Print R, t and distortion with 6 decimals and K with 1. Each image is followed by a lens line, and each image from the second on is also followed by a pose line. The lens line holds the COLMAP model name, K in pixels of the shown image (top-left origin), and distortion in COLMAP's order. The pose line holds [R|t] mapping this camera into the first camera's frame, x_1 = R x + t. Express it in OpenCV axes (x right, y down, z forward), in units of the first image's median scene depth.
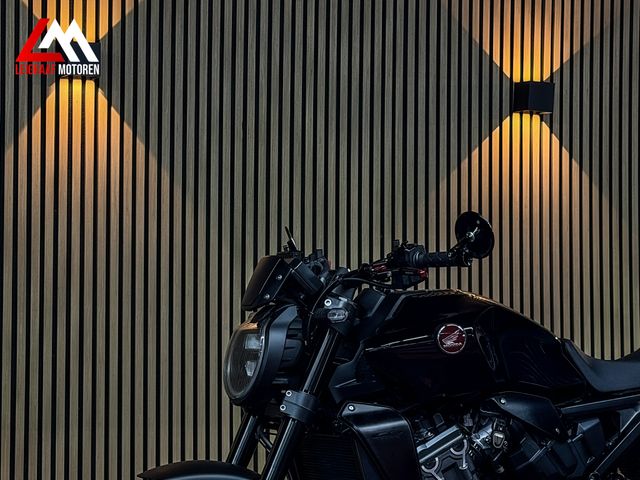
lens RADIAL K [[1453.4, 0, 307.4], [0, 1453.4, 264.7], [0, 0, 1]] dist [0.063251, 0.301452]
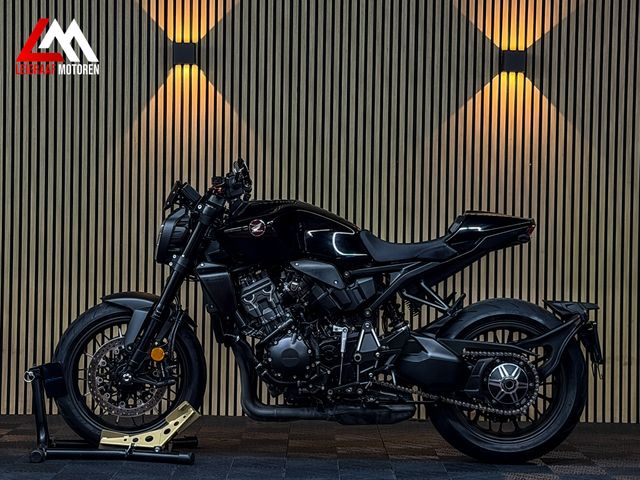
lens RADIAL K [[1484.7, 0, 320.0], [0, 1484.7, 240.0], [0, 0, 1]] dist [0.093352, 0.465483]
pose [[0.919400, 0.017551, -0.392933, 0.799829], [0.002719, 0.998696, 0.050972, -0.023837], [0.393315, -0.047932, 0.918154, -0.576394]]
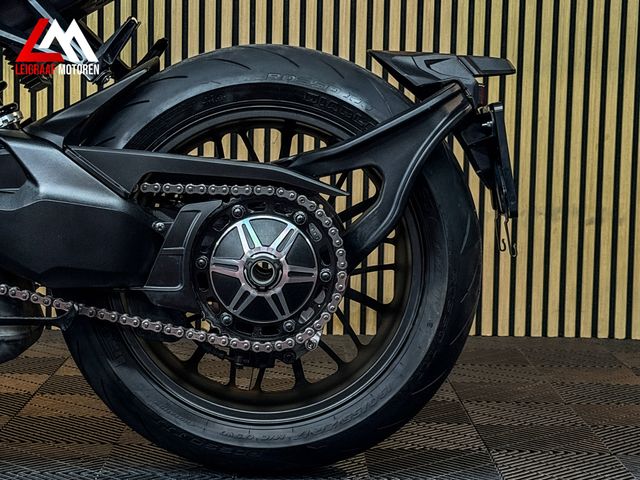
lens RADIAL K [[1484.7, 0, 320.0], [0, 1484.7, 240.0], [0, 0, 1]] dist [0.093352, 0.465483]
pose [[0.923476, 0.055717, -0.379590, 0.596685], [-0.001705, 0.989985, 0.141163, 0.123002], [0.383653, -0.129713, 0.914322, 0.475702]]
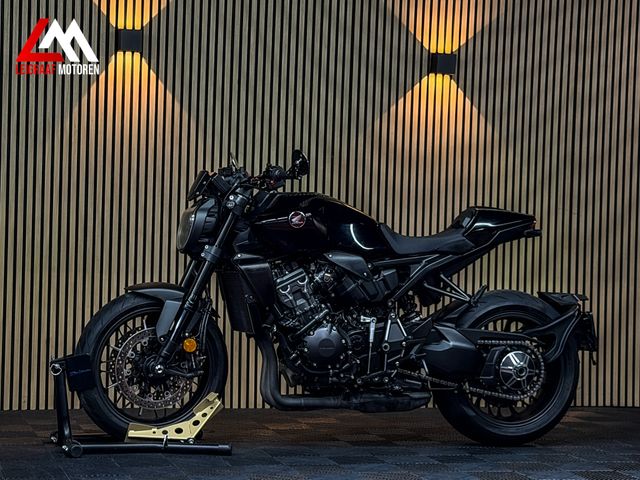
lens RADIAL K [[1484.7, 0, 320.0], [0, 1484.7, 240.0], [0, 0, 1]] dist [0.093352, 0.465483]
pose [[0.992457, 0.030646, -0.118700, 0.313358], [-0.024555, 0.998322, 0.052445, -0.018701], [0.120108, -0.049135, 0.991544, -0.740387]]
